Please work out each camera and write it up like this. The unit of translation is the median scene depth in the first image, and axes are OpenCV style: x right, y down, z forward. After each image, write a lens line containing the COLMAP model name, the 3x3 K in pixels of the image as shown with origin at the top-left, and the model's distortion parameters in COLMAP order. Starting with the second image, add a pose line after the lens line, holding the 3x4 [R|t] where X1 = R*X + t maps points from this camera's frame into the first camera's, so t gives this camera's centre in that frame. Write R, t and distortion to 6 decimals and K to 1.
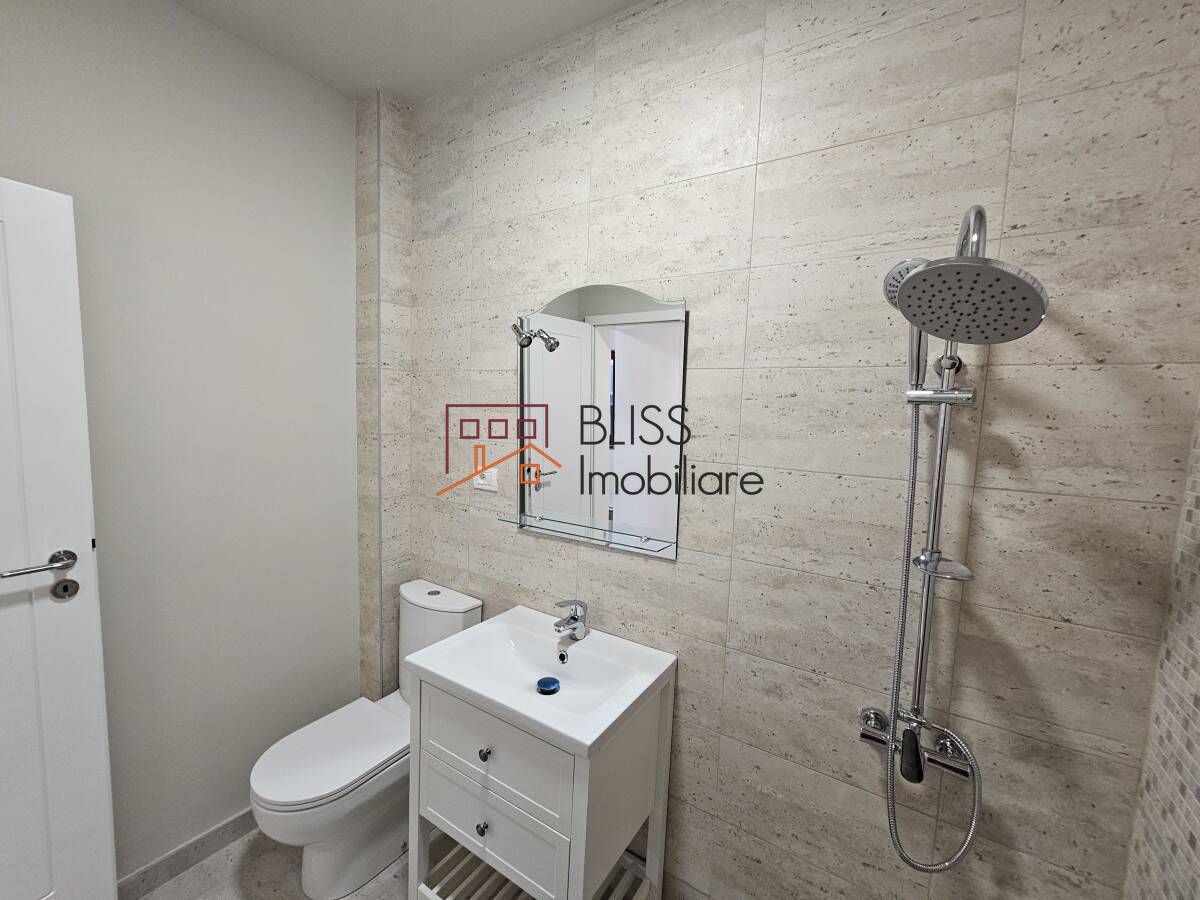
lens RADIAL K [[490.4, 0, 603.5], [0, 490.4, 454.1], [0, 0, 1]] dist [-0.002844, 0.001391]
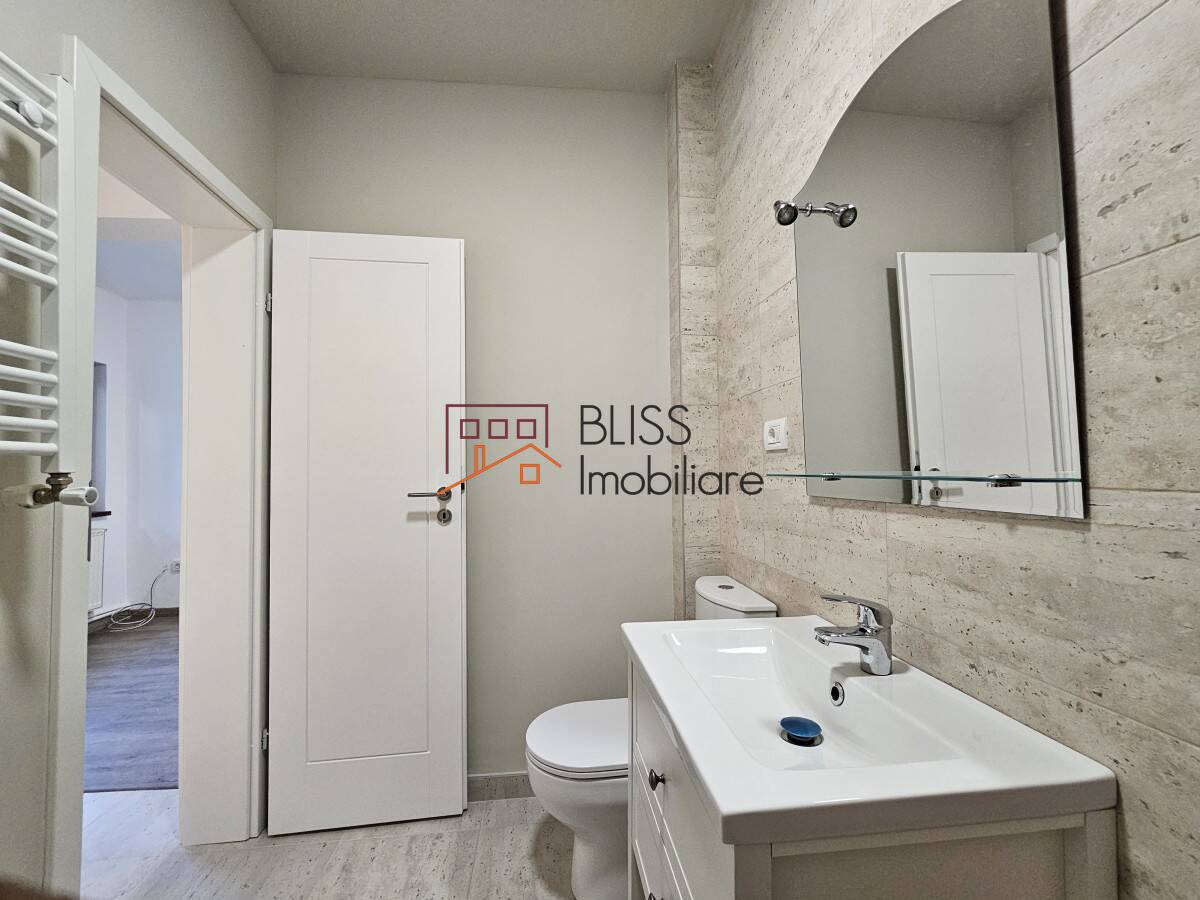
lens RADIAL K [[490.4, 0, 601.4], [0, 490.4, 454.9], [0, 0, 1]] dist [-0.002844, 0.001391]
pose [[0.633700, -0.066930, -0.770678, 0.203036], [-0.036427, 0.992563, -0.116153, 0.217466], [0.772721, 0.101680, 0.626549, 0.408332]]
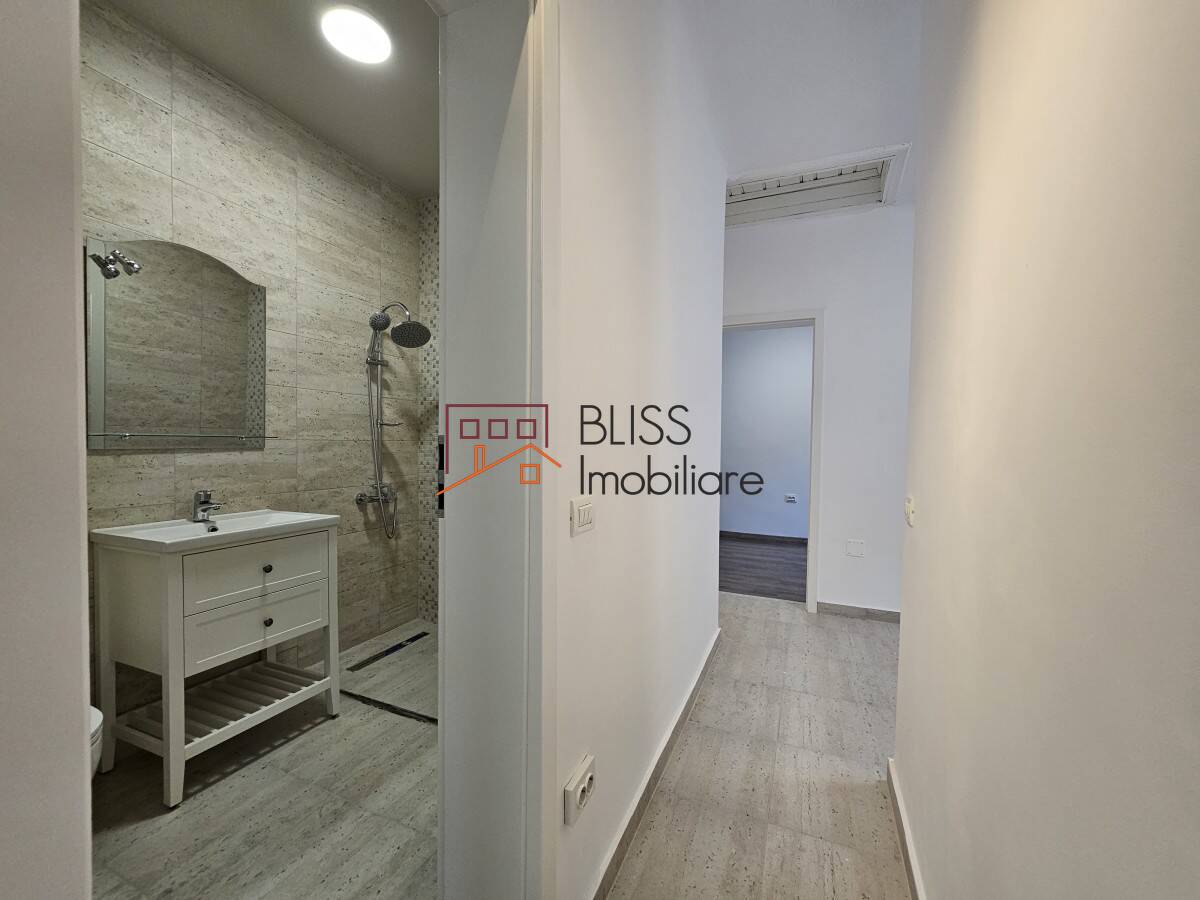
lens RADIAL K [[490.4, 0, 605.2], [0, 490.4, 448.6], [0, 0, 1]] dist [-0.002844, 0.001391]
pose [[-0.169715, -0.051566, 0.984143, -1.547848], [0.074600, 0.995093, 0.065005, 0.191277], [-0.982666, 0.084449, -0.165036, 0.173121]]
